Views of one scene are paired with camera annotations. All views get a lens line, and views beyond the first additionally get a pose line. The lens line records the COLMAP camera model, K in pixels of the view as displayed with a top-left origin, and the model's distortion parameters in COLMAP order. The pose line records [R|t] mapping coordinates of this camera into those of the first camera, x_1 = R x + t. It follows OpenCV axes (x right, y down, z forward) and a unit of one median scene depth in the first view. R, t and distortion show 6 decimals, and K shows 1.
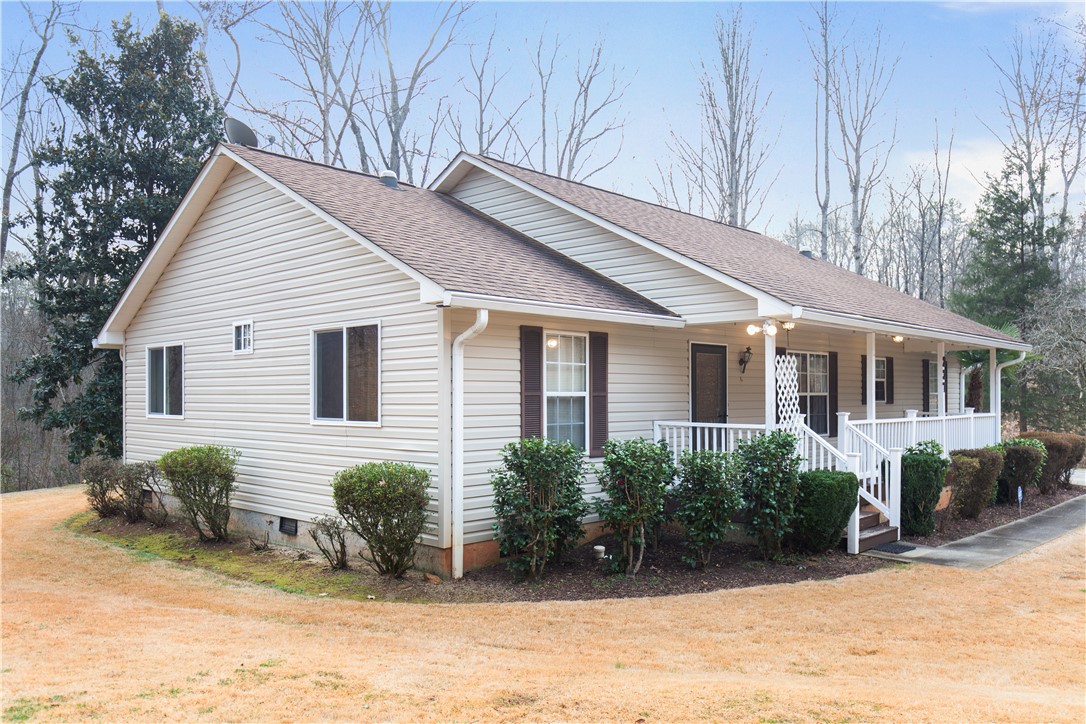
lens RADIAL K [[848.4, 0, 545.1], [0, 848.4, 390.3], [0, 0, 1]] dist [-0.007053, -0.002879]
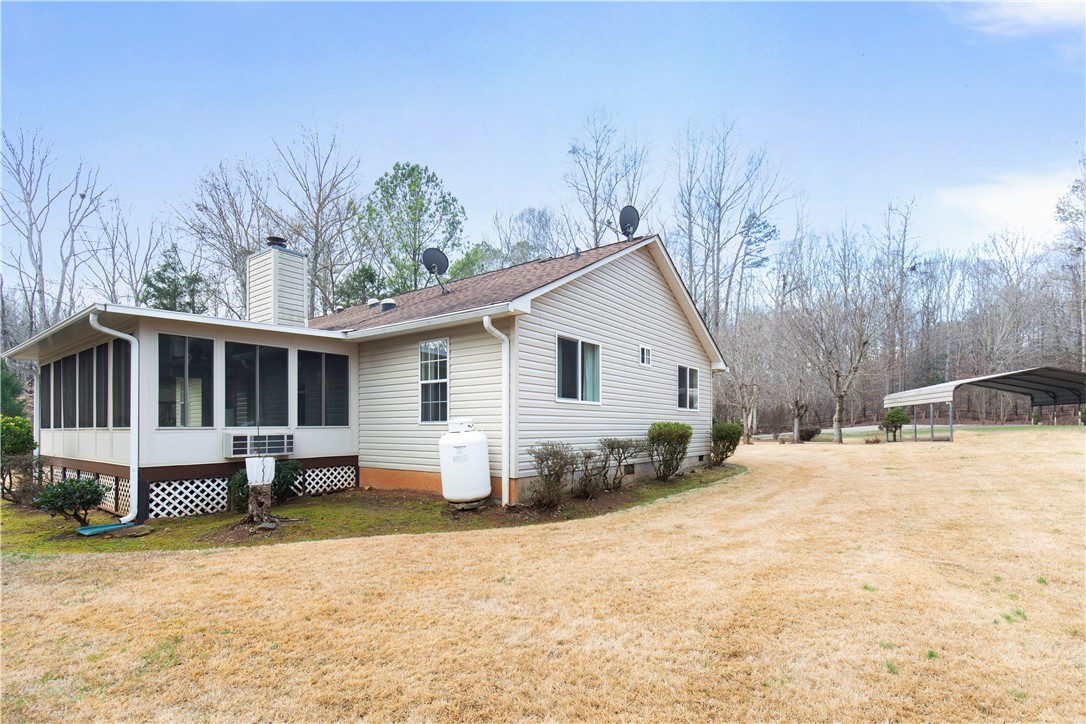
lens RADIAL K [[504.2, 0, 546.4], [0, 504.2, 375.6], [0, 0, 1]] dist [0.002042, 0.000020]
pose [[-0.136840, 0.100990, 0.985432, -1.014650], [-0.008652, 0.994630, -0.103134, 0.076070], [-0.990555, -0.022639, -0.135231, 1.073062]]
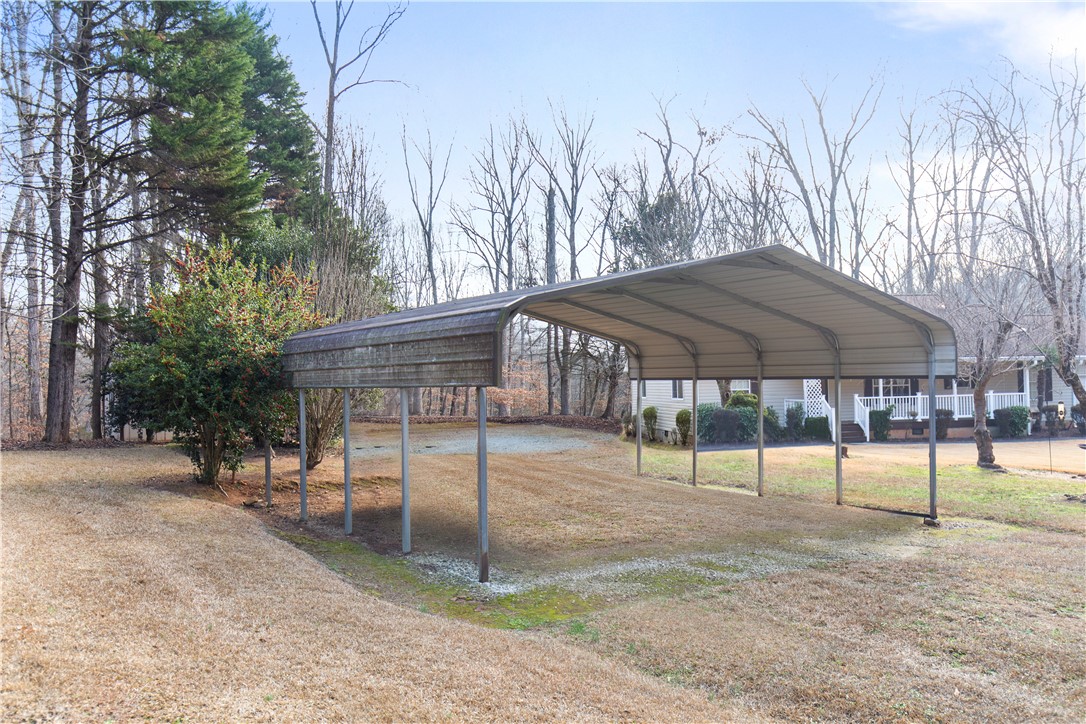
lens RADIAL K [[837.2, 0, 545.5], [0, 837.2, 376.8], [0, 0, 1]] dist [-0.001674, -0.001737]
pose [[0.804235, -0.020759, -0.593949, 1.164160], [0.027345, 0.999624, 0.002089, -0.063466], [0.593682, -0.017922, 0.804500, -1.718352]]
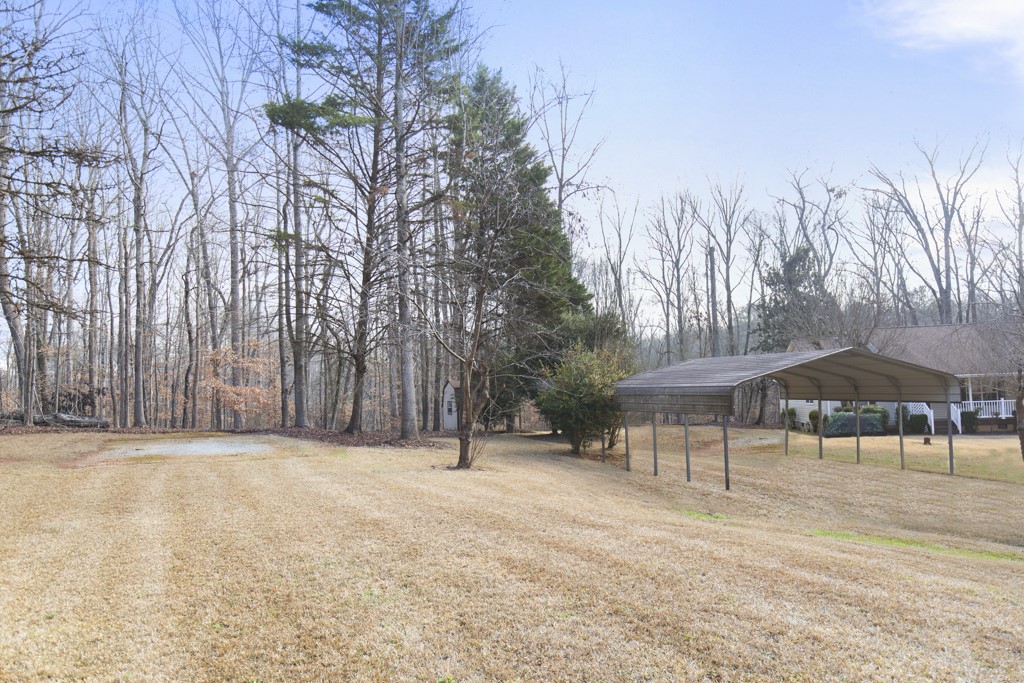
lens RADIAL K [[679.2, 0, 512.0], [0, 679.2, 341.5], [0, 0, 1]] dist [-0.000921, -0.026901]
pose [[0.616078, -0.073497, -0.784249, 1.563065], [0.043080, 0.997291, -0.059620, -0.140635], [0.786506, 0.002945, 0.617576, -2.410689]]
